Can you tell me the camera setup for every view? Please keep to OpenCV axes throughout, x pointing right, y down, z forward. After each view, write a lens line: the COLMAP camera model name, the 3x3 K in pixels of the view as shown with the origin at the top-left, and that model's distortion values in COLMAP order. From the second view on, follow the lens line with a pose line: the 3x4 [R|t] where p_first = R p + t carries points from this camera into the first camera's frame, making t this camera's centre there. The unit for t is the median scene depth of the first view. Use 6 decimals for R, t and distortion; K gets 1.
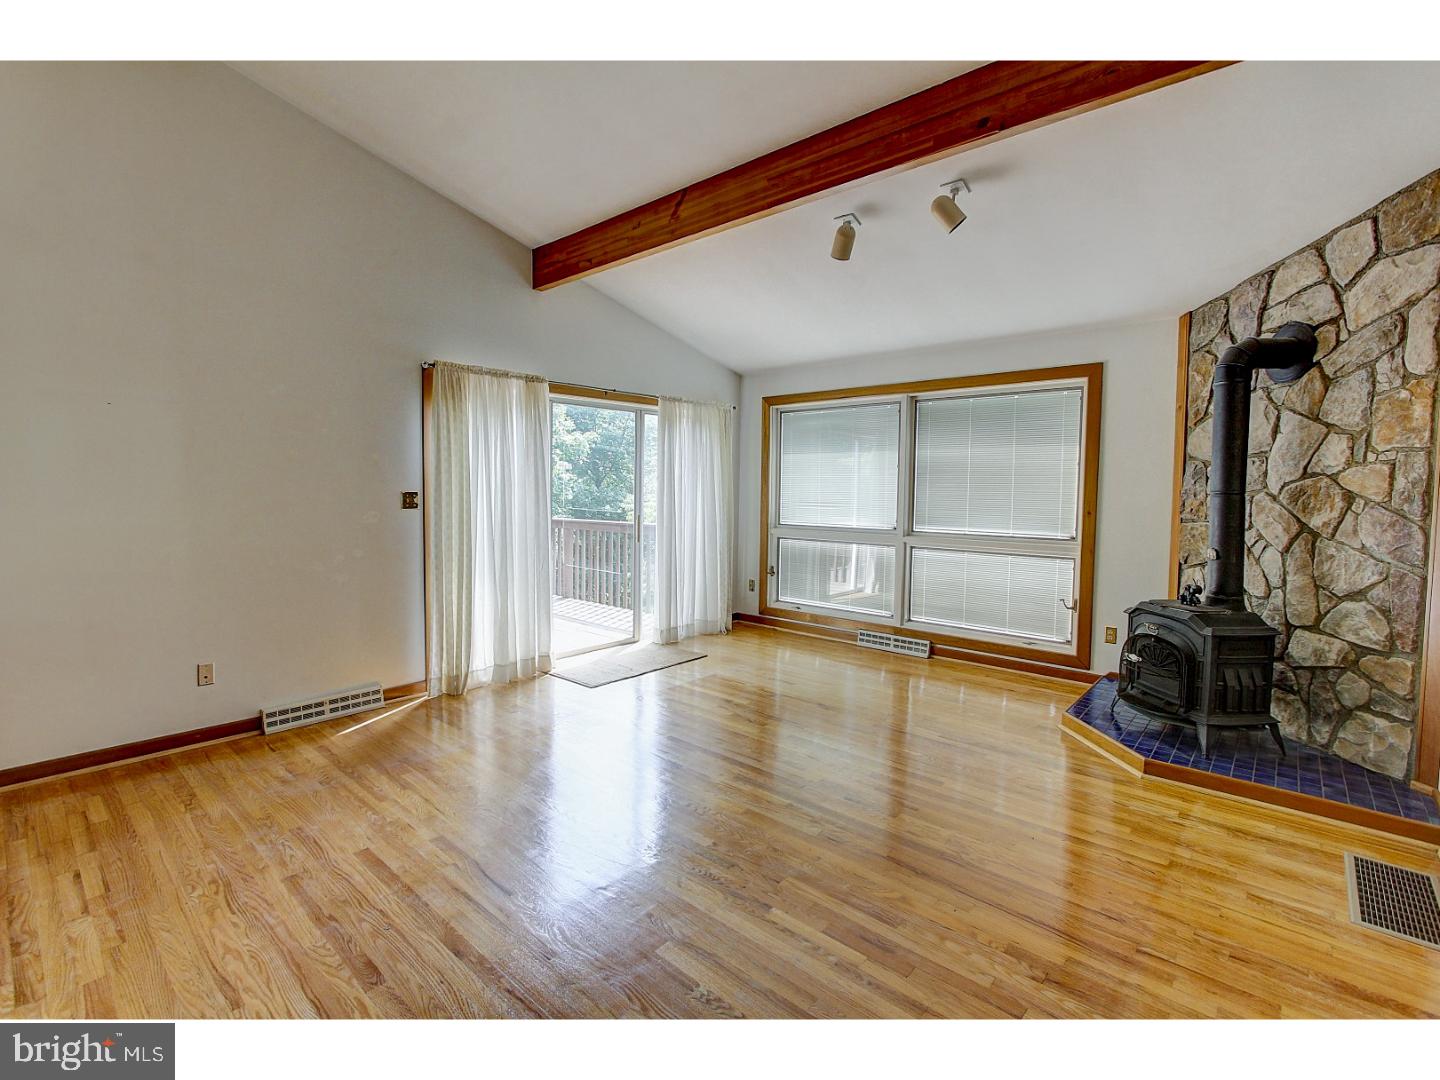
lens RADIAL K [[663.0, 0, 710.0], [0, 663.0, 522.5], [0, 0, 1]] dist [-0.010429, 0.000019]
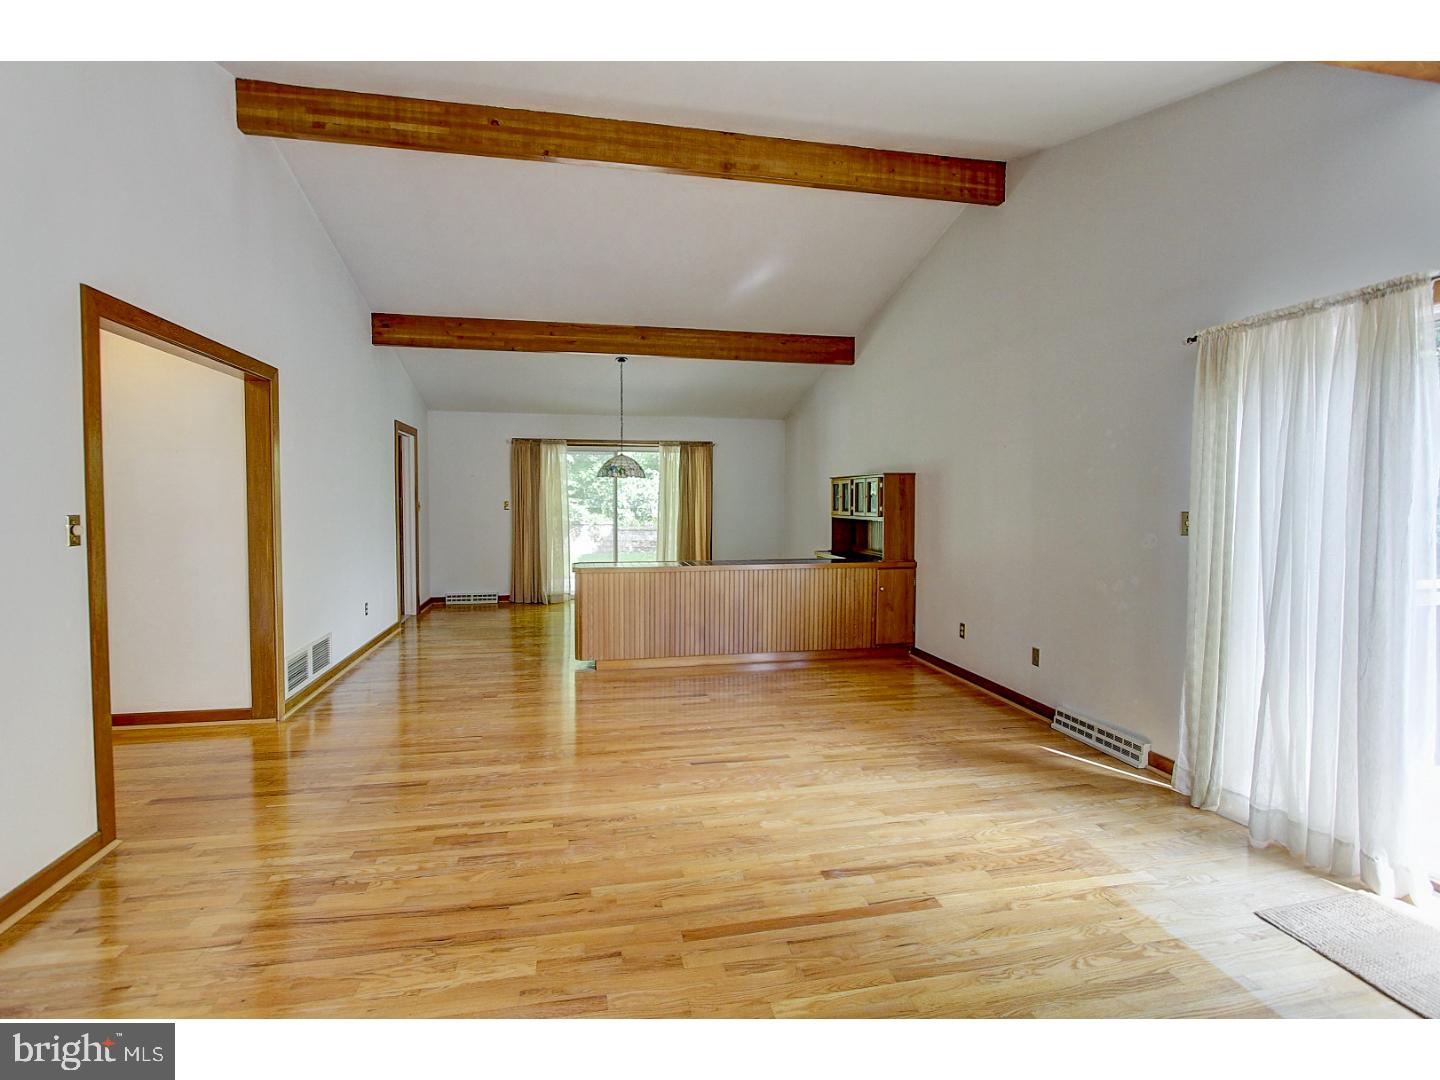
lens RADIAL K [[663.0, 0, 710.0], [0, 663.0, 522.5], [0, 0, 1]] dist [-0.010429, 0.000019]
pose [[-0.593427, 0.018065, -0.804685, 0.549941], [-0.053512, 0.996651, 0.061839, -0.059920], [0.803107, 0.079757, -0.590473, 1.147689]]
